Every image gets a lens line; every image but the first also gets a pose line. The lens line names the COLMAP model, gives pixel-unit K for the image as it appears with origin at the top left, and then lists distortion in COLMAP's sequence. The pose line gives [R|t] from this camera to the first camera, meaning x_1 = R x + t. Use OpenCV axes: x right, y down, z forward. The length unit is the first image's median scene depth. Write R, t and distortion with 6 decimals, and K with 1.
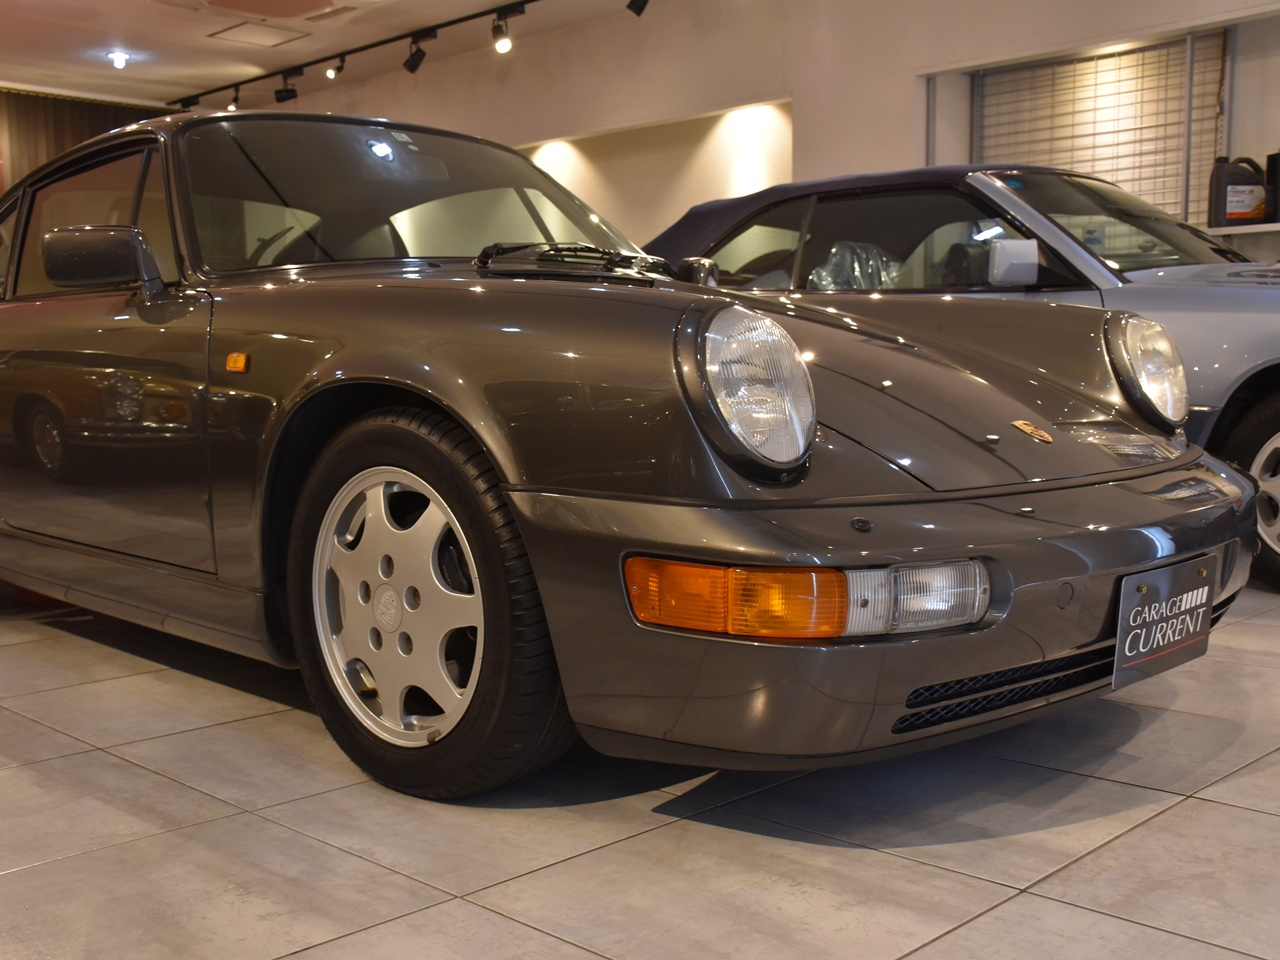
lens RADIAL K [[1412.3, 0, 629.5], [0, 1412.3, 489.3], [0, 0, 1]] dist [-0.002749, 0.000000]
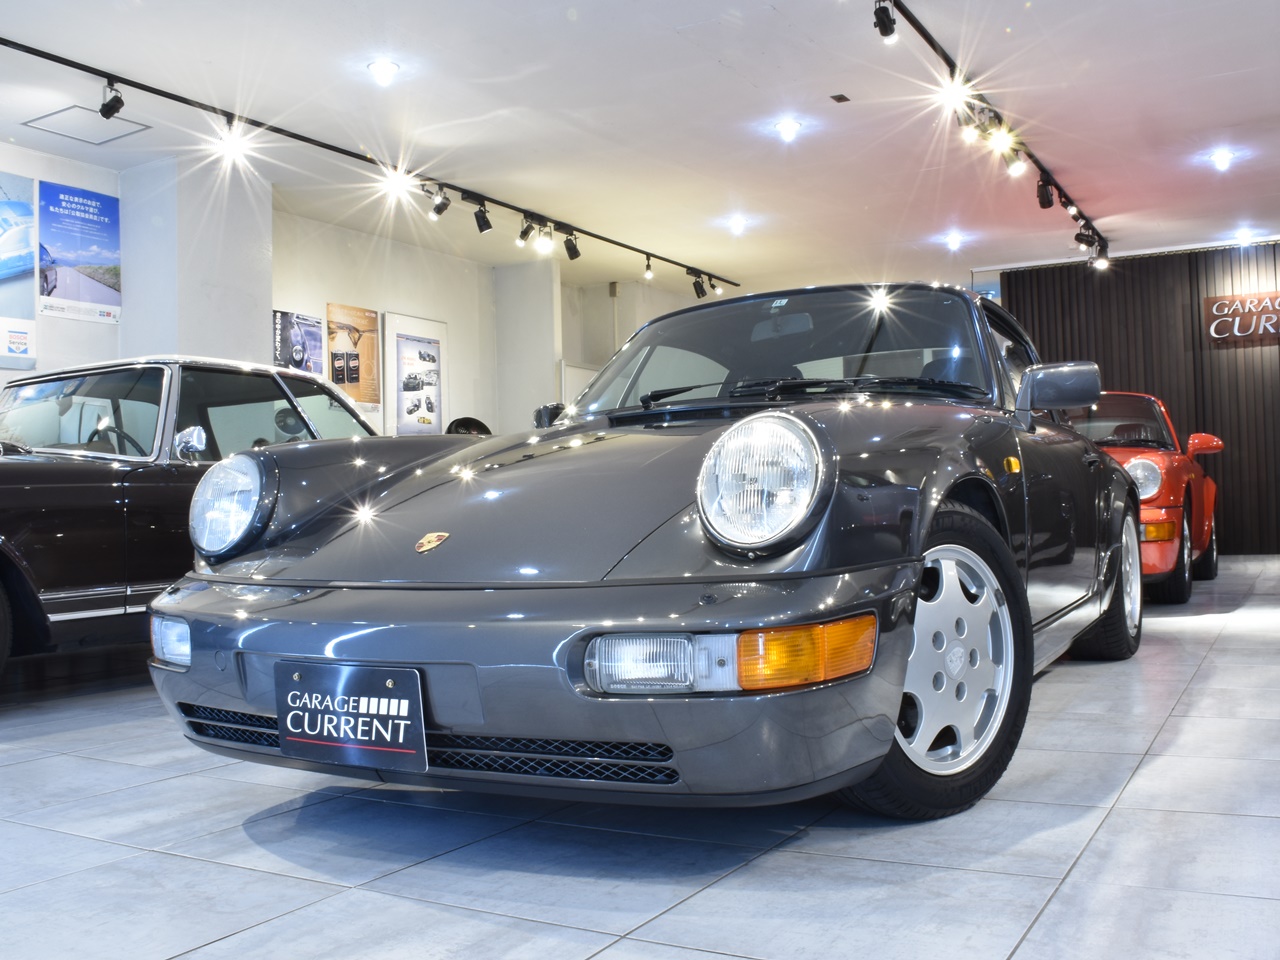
lens RADIAL K [[1252.2, 0, 662.7], [0, 1252.2, 469.5], [0, 0, 1]] dist [-0.101293, 0.000000]
pose [[0.271938, -0.020427, -0.962098, 1.314757], [-0.070381, 0.996675, -0.041055, -0.072711], [0.959738, 0.078878, 0.269596, 0.918090]]
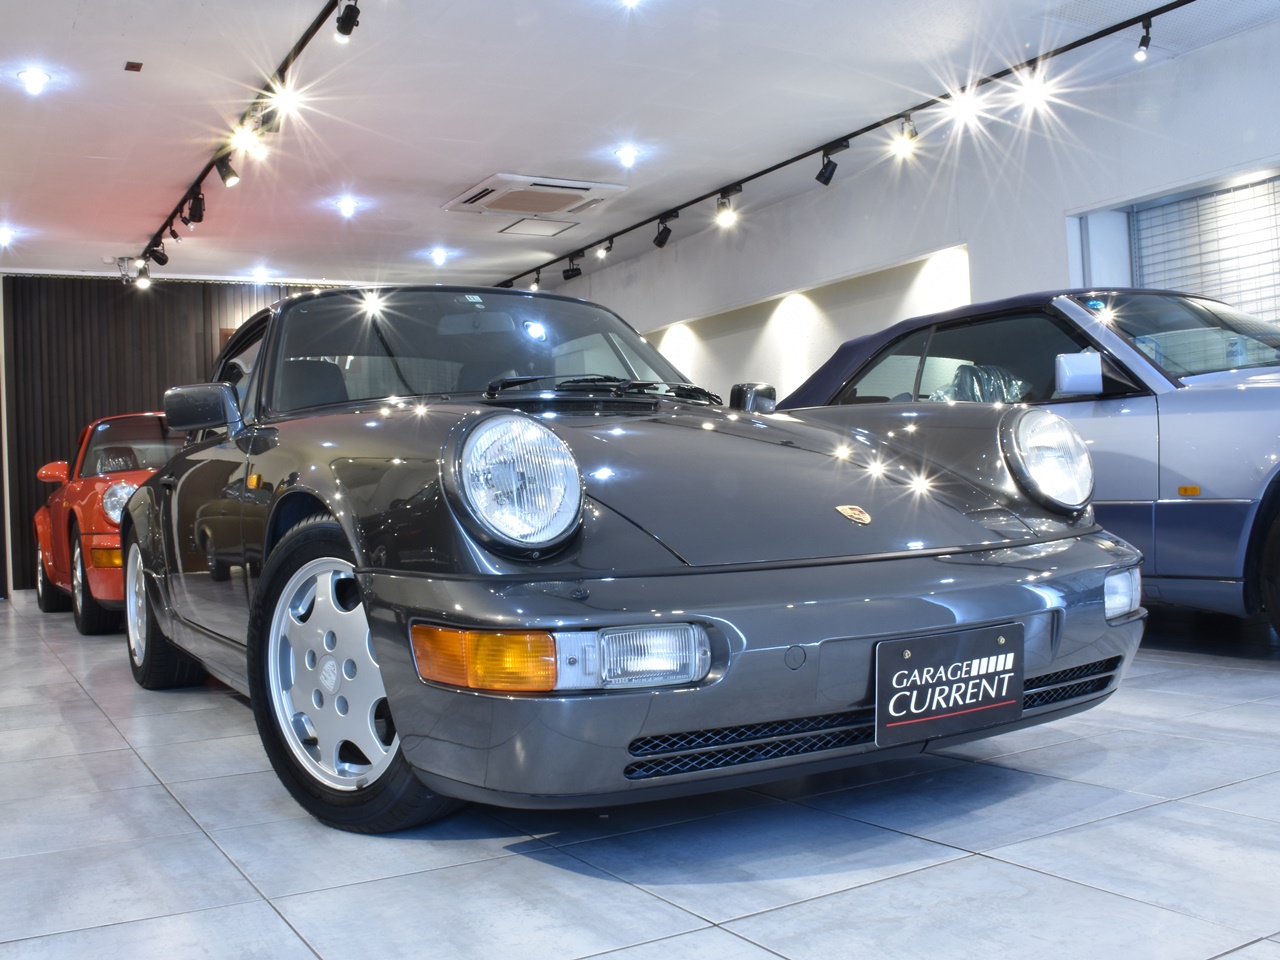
lens RADIAL K [[1252.2, 0, 661.8], [0, 1252.2, 461.5], [0, 0, 1]] dist [-0.101293, 0.000000]
pose [[0.967972, -0.036615, -0.248374, 0.395088], [0.007609, 0.993132, -0.116754, 0.030602], [0.250943, 0.111124, 0.961602, 0.020594]]
